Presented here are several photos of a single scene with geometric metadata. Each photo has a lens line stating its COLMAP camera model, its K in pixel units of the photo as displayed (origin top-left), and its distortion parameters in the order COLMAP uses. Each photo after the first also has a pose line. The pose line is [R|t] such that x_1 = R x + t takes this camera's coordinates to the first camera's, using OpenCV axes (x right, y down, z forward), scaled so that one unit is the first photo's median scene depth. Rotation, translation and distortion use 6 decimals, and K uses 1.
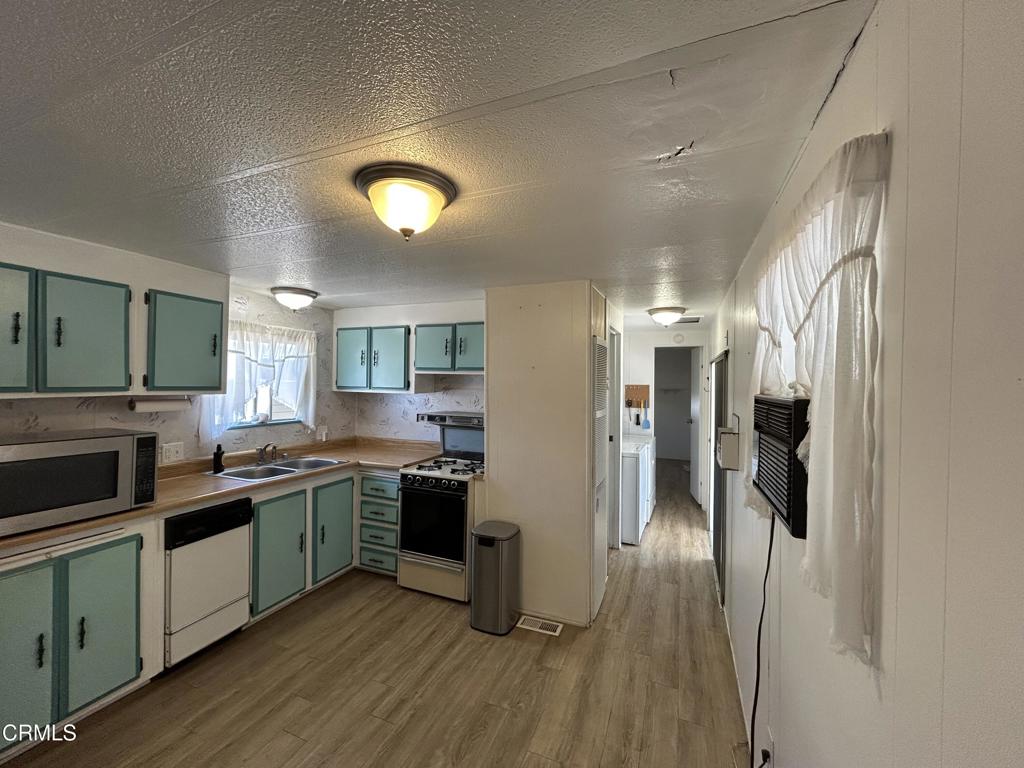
lens RADIAL K [[411.4, 0, 512.6], [0, 411.4, 382.7], [0, 0, 1]] dist [0.001284, -0.000816]
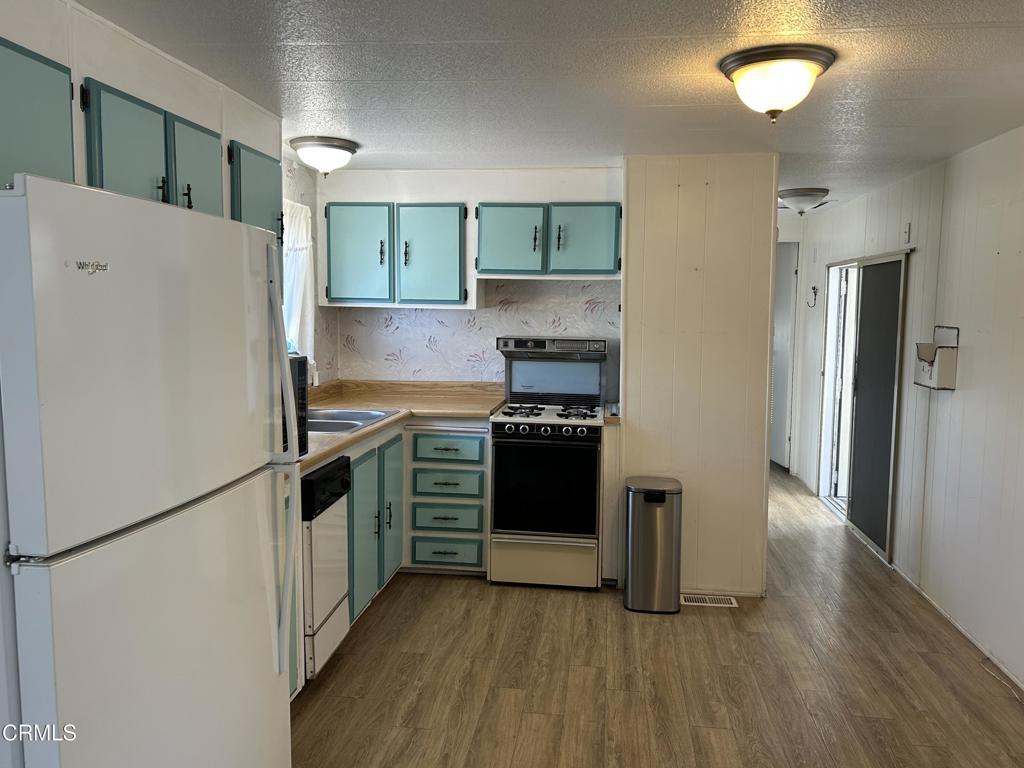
lens RADIAL K [[769.7, 0, 514.0], [0, 769.7, 375.6], [0, 0, 1]] dist [0.055332, -0.064262]
pose [[0.965417, -0.025155, 0.259493, -0.639809], [0.001473, 0.995845, 0.091053, 0.026771], [-0.260705, -0.087522, 0.961443, -0.275599]]
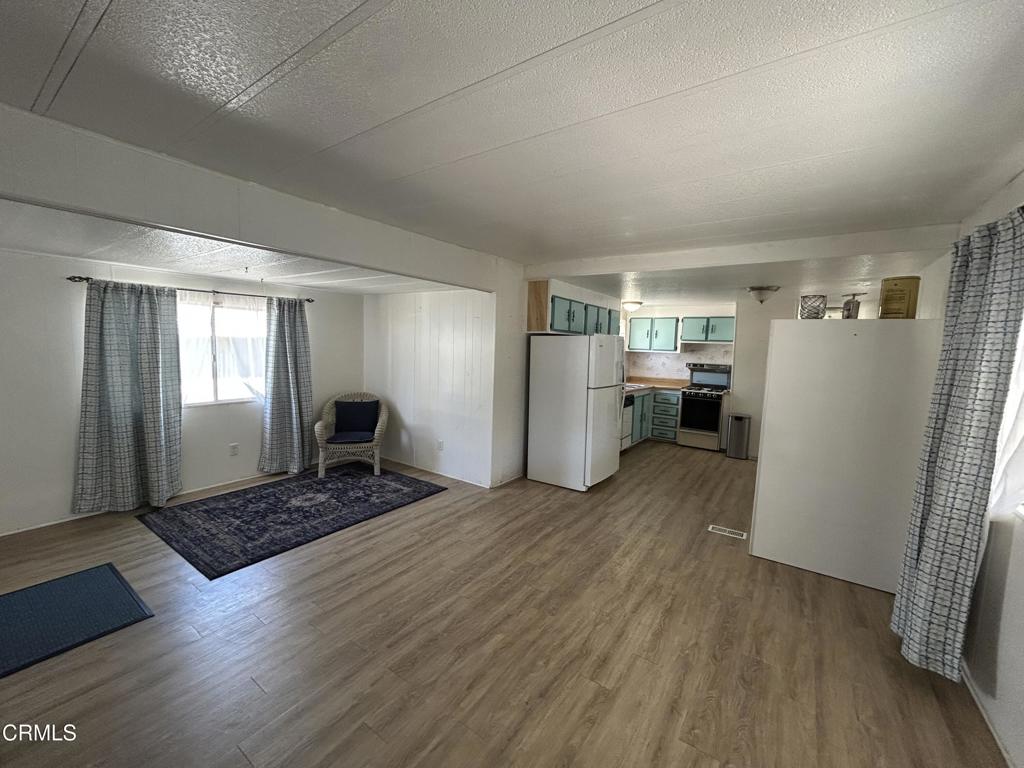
lens RADIAL K [[411.4, 0, 513.0], [0, 411.4, 386.4], [0, 0, 1]] dist [0.001284, -0.000816]
pose [[0.975580, 0.035157, -0.216811, -0.733886], [-0.014727, 0.995355, 0.095136, 0.013096], [0.219149, -0.089620, 0.971567, -1.347326]]
